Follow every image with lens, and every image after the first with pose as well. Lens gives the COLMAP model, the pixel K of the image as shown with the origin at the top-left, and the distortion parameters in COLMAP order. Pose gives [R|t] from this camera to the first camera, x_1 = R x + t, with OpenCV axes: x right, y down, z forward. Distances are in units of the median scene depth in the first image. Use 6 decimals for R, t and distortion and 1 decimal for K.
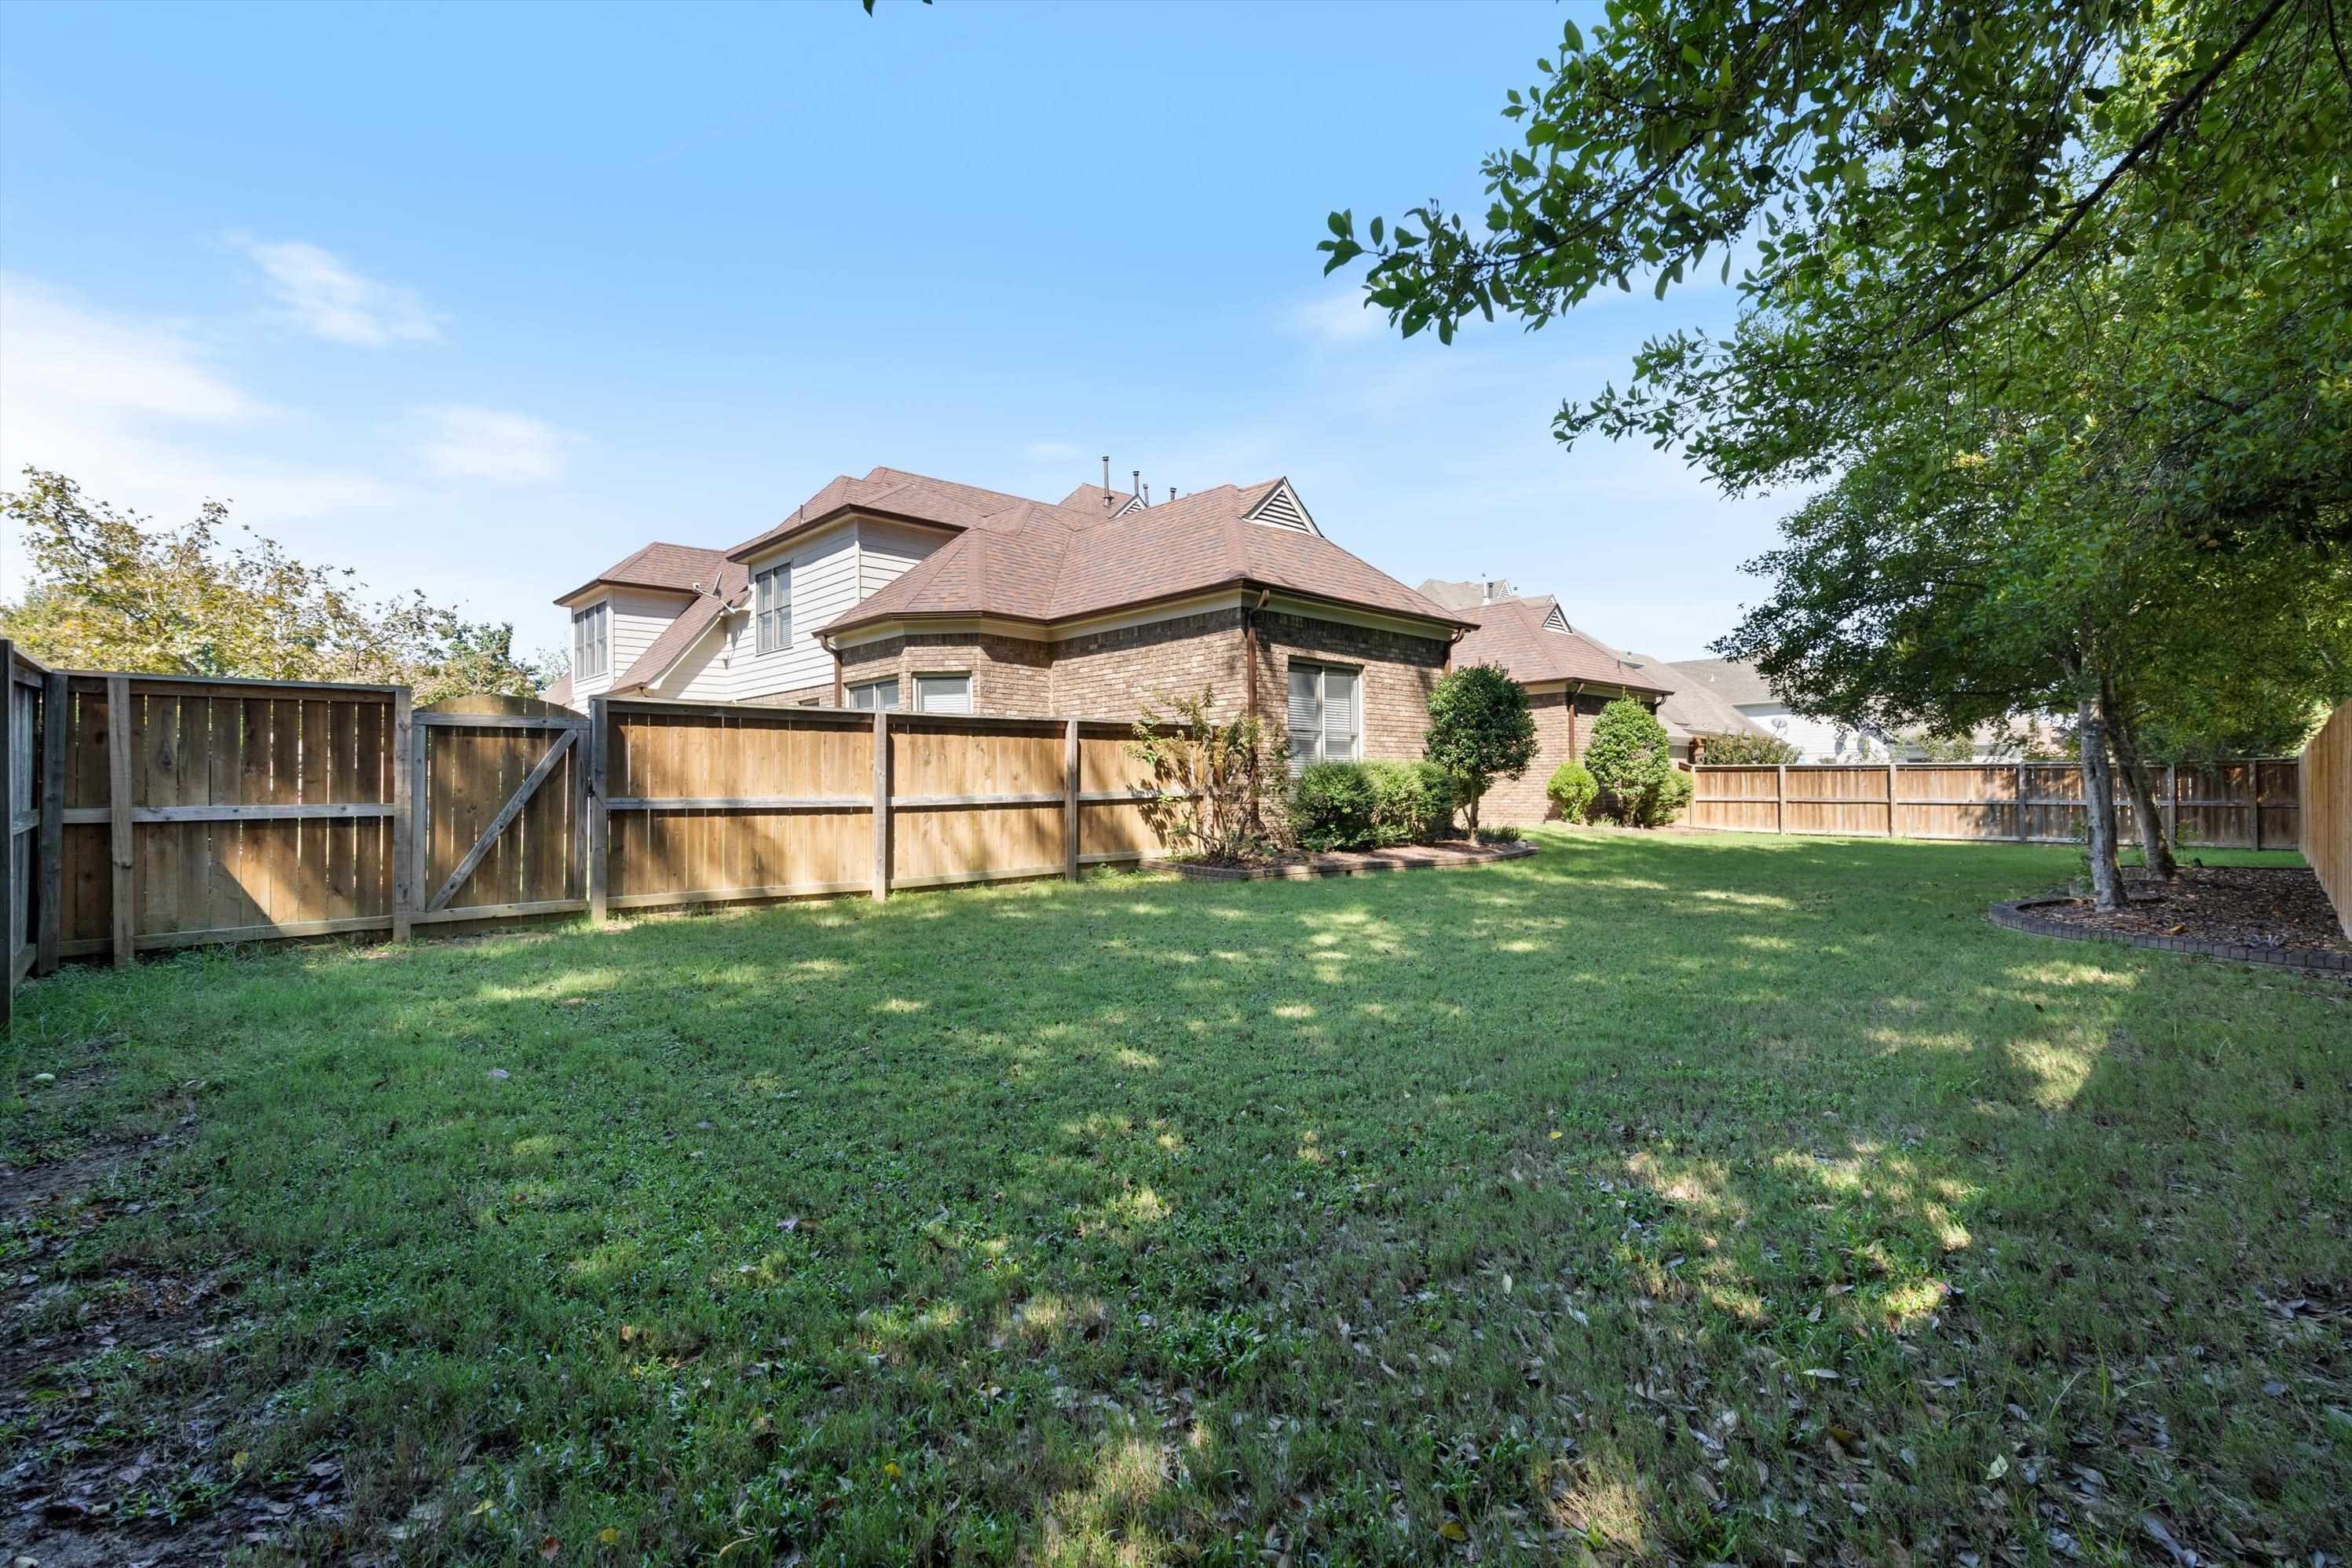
lens RADIAL K [[1067.9, 0, 1174.9], [0, 1067.9, 775.2], [0, 0, 1]] dist [-0.001535, -0.000132]
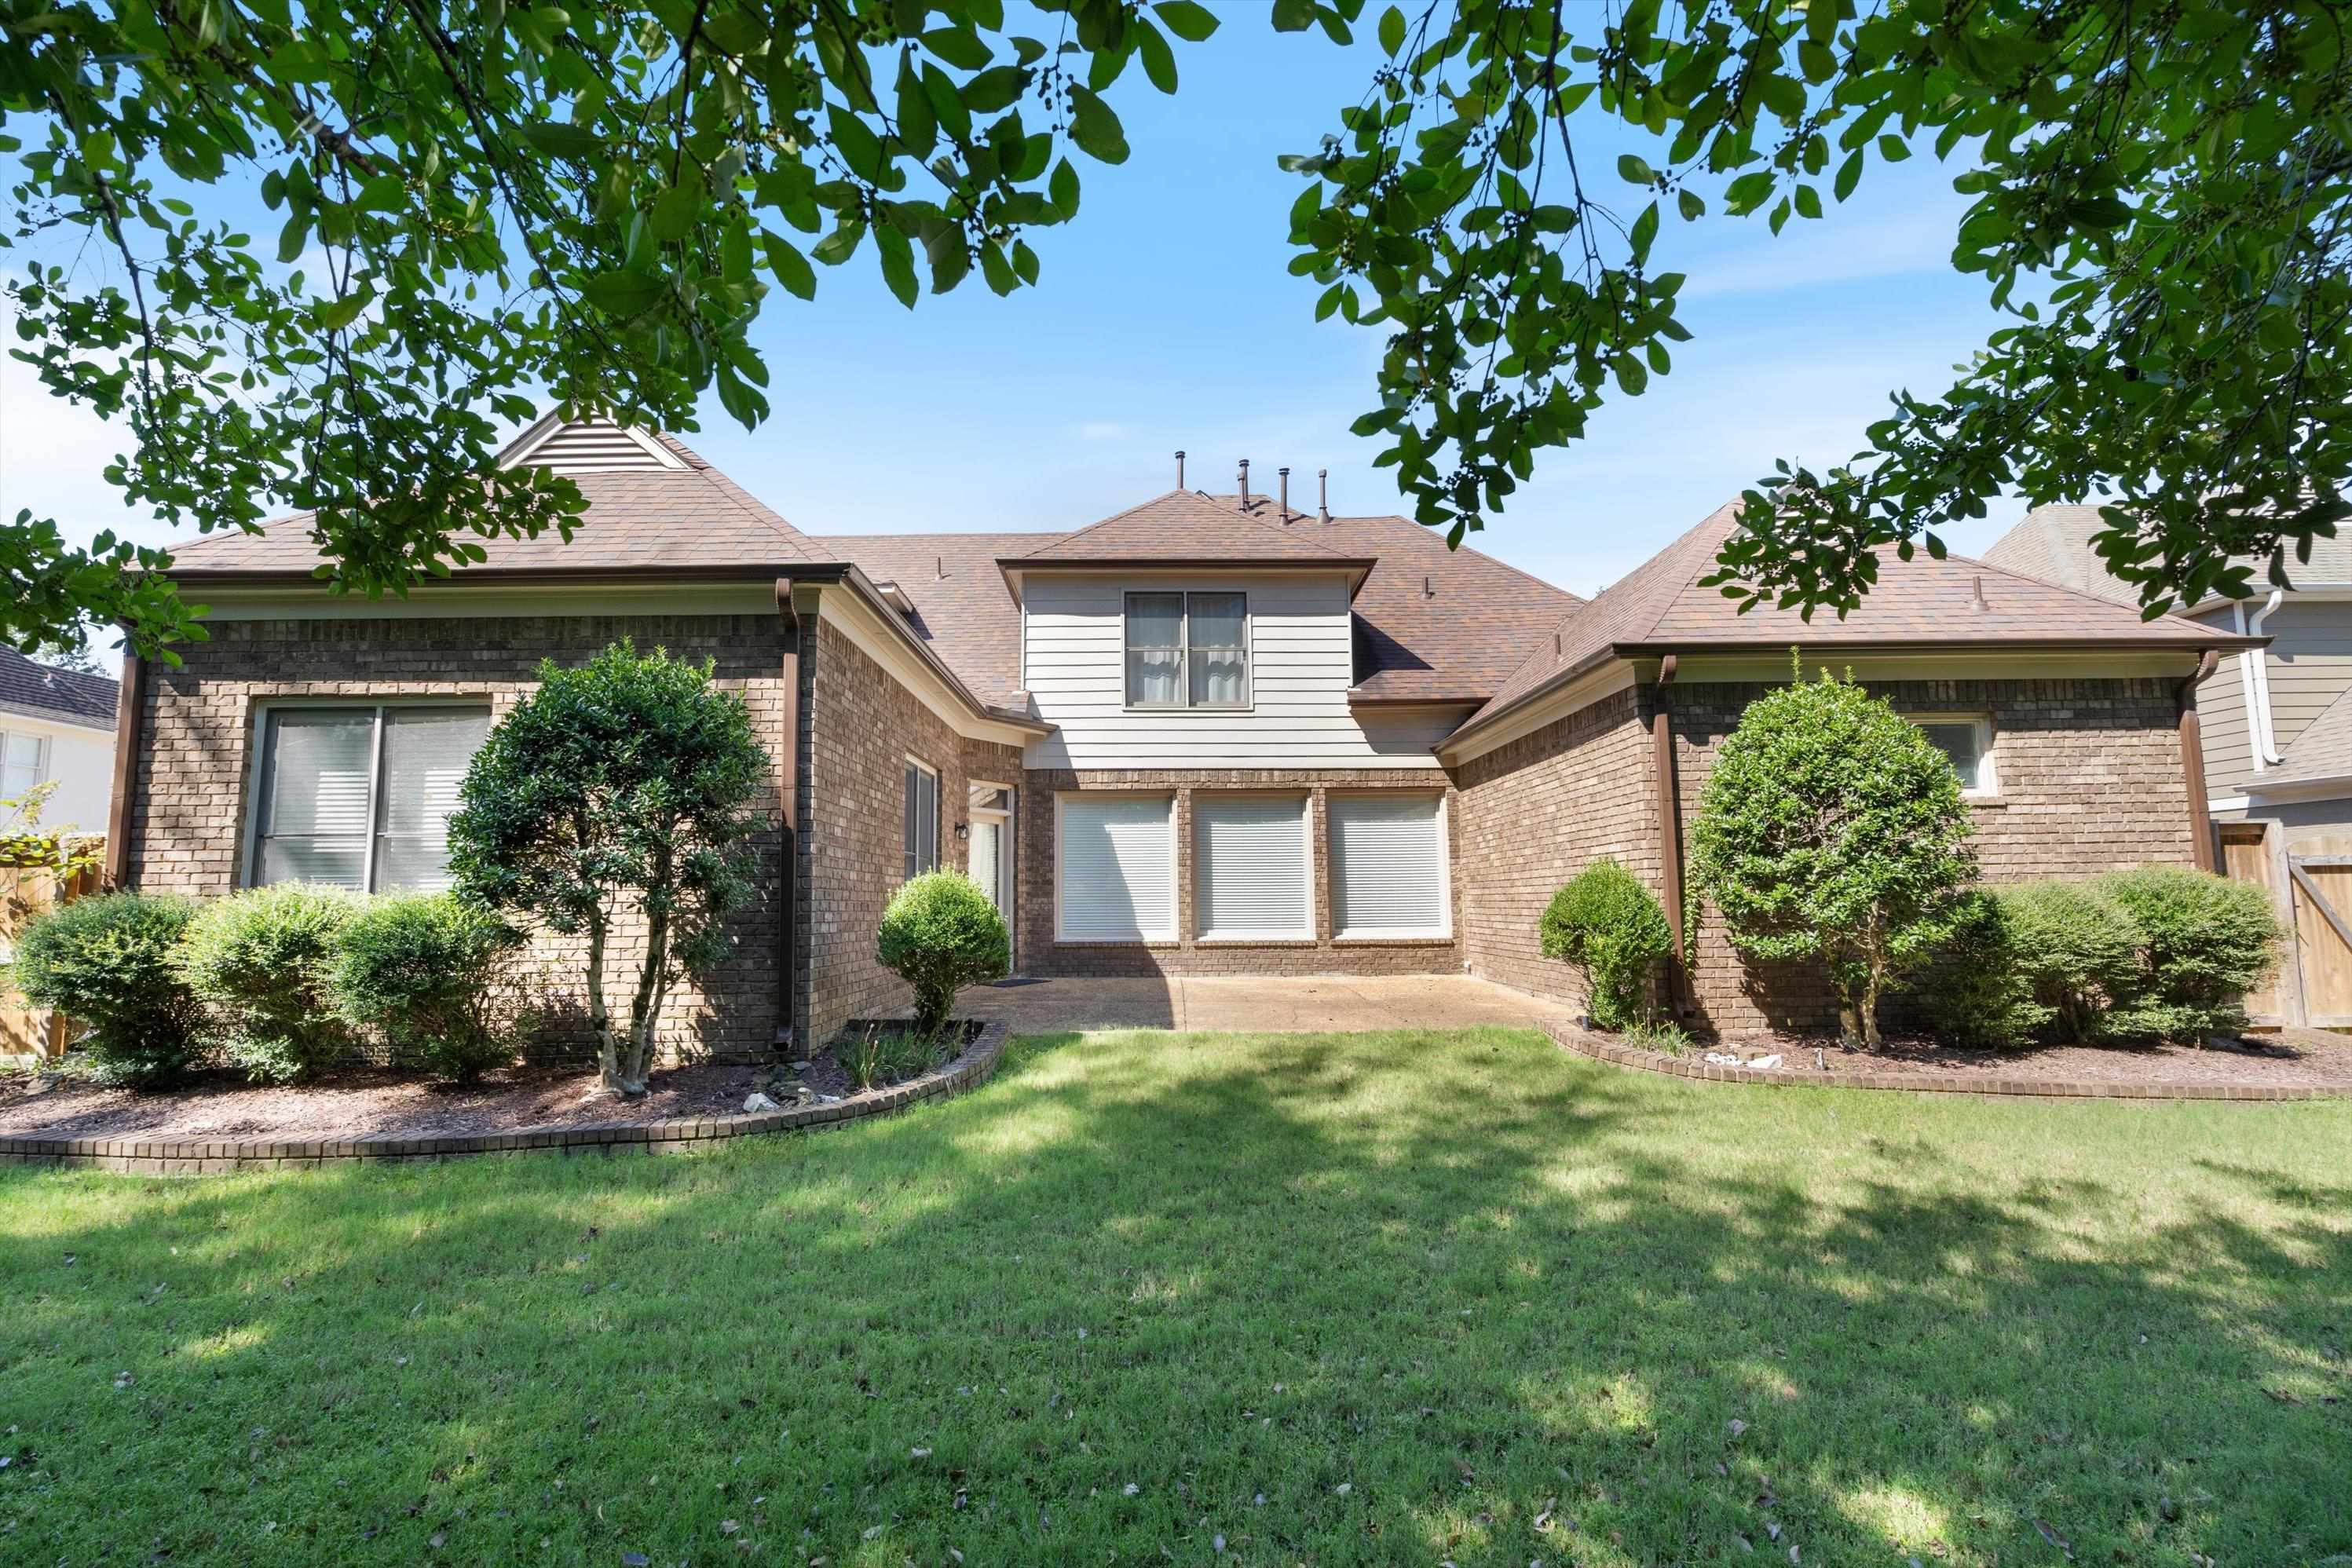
lens RADIAL K [[1067.9, 0, 1174.9], [0, 1067.9, 775.2], [0, 0, 1]] dist [-0.001535, -0.000132]
pose [[0.700235, -0.140635, -0.699924, 0.487018], [0.009584, 0.982168, -0.187758, 0.021350], [0.713848, 0.124767, 0.689096, 0.574635]]
